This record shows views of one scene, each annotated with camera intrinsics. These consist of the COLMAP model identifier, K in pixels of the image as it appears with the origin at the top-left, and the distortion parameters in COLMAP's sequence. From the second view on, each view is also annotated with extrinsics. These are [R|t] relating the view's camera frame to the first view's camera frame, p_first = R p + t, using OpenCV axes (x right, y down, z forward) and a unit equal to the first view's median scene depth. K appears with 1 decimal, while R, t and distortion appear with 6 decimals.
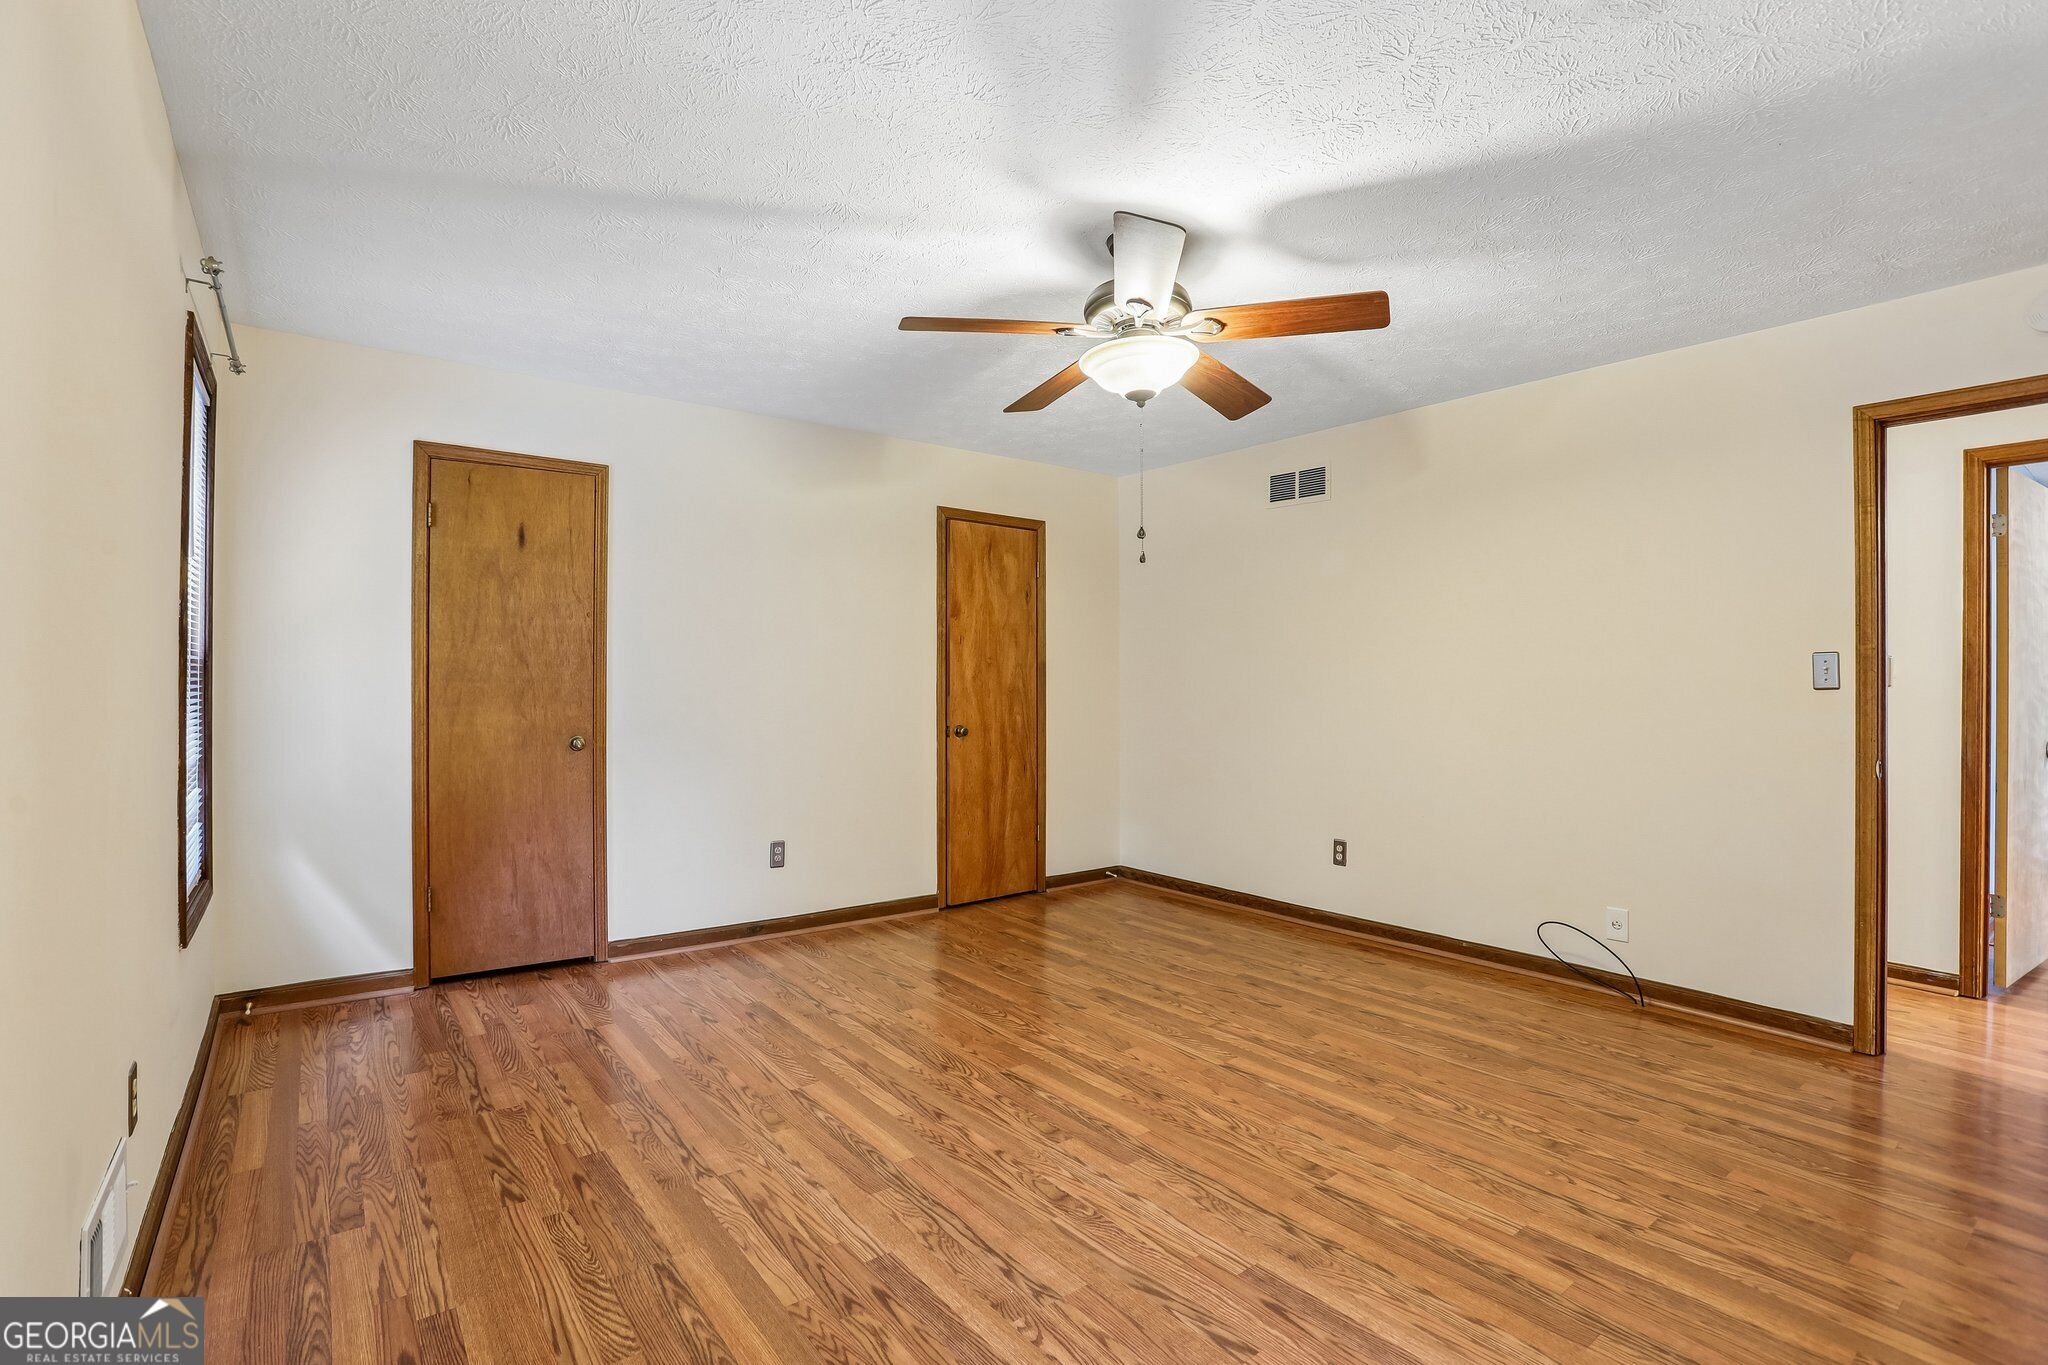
lens RADIAL K [[945.0, 0, 1002.4], [0, 945.0, 704.8], [0, 0, 1]] dist [-0.097216, 0.042689]
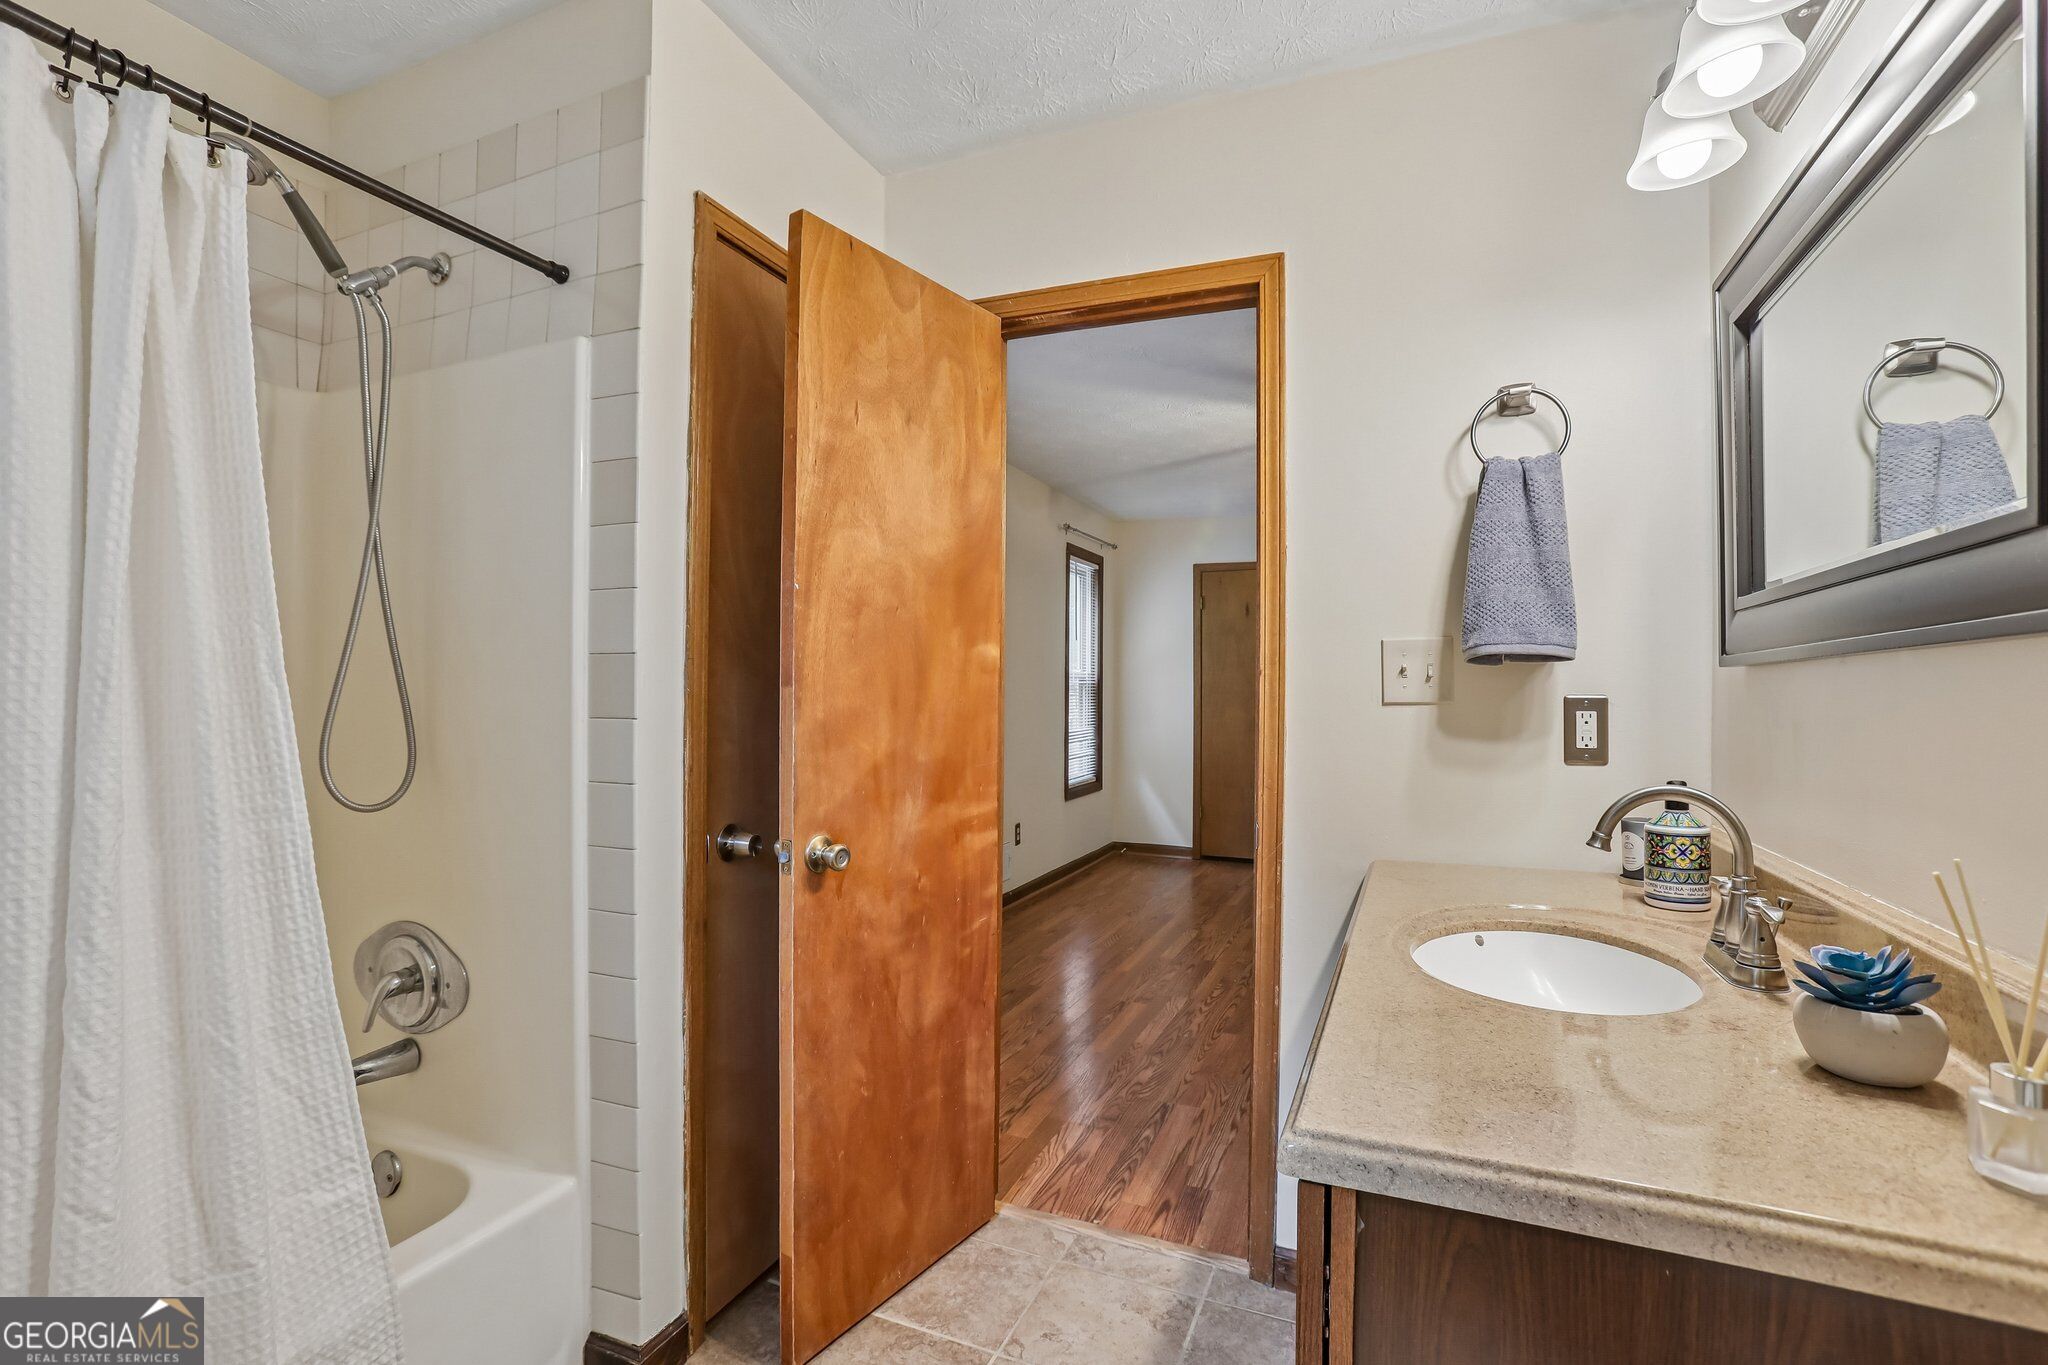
lens RADIAL K [[933.6, 0, 1036.5], [0, 933.6, 729.8], [0, 0, 1]] dist [-0.036276, 0.000209]
pose [[0.524054, 0.040872, -0.850704, 0.893107], [-0.034093, 0.999054, 0.026997, 0.007070], [0.851002, 0.014855, 0.524952, -0.304649]]
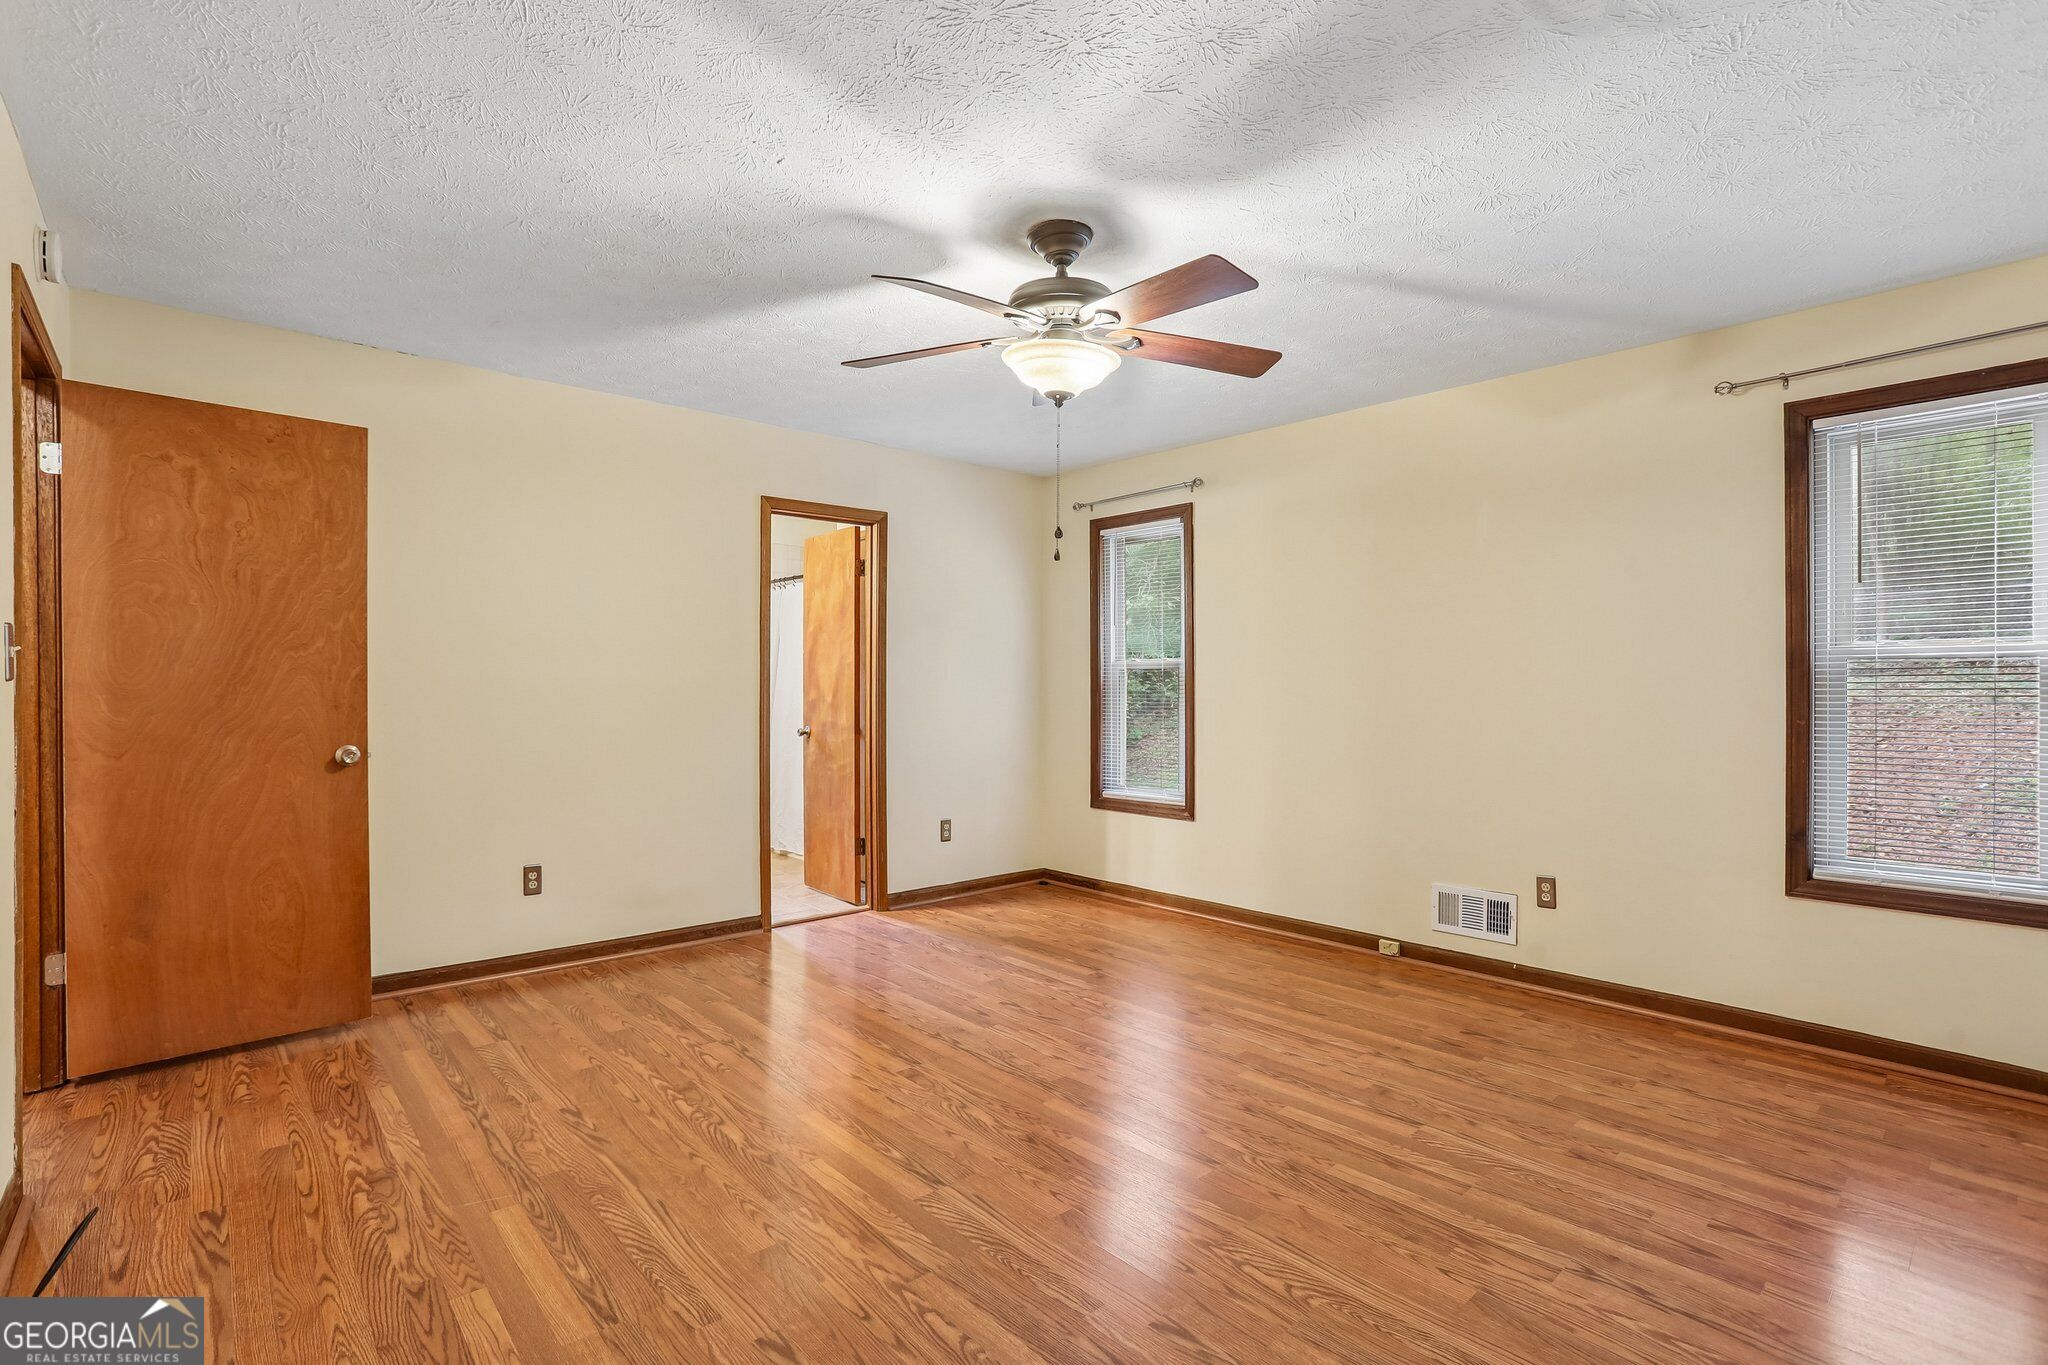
lens RADIAL K [[953.9, 0, 1025.6], [0, 953.9, 667.3], [0, 0, 1]] dist [-0.113709, 0.072888]
pose [[-0.994904, -0.010401, -0.100292, 0.225831], [-0.010829, 0.999934, 0.003726, -0.035092], [0.100247, 0.004793, -0.994951, 1.598683]]
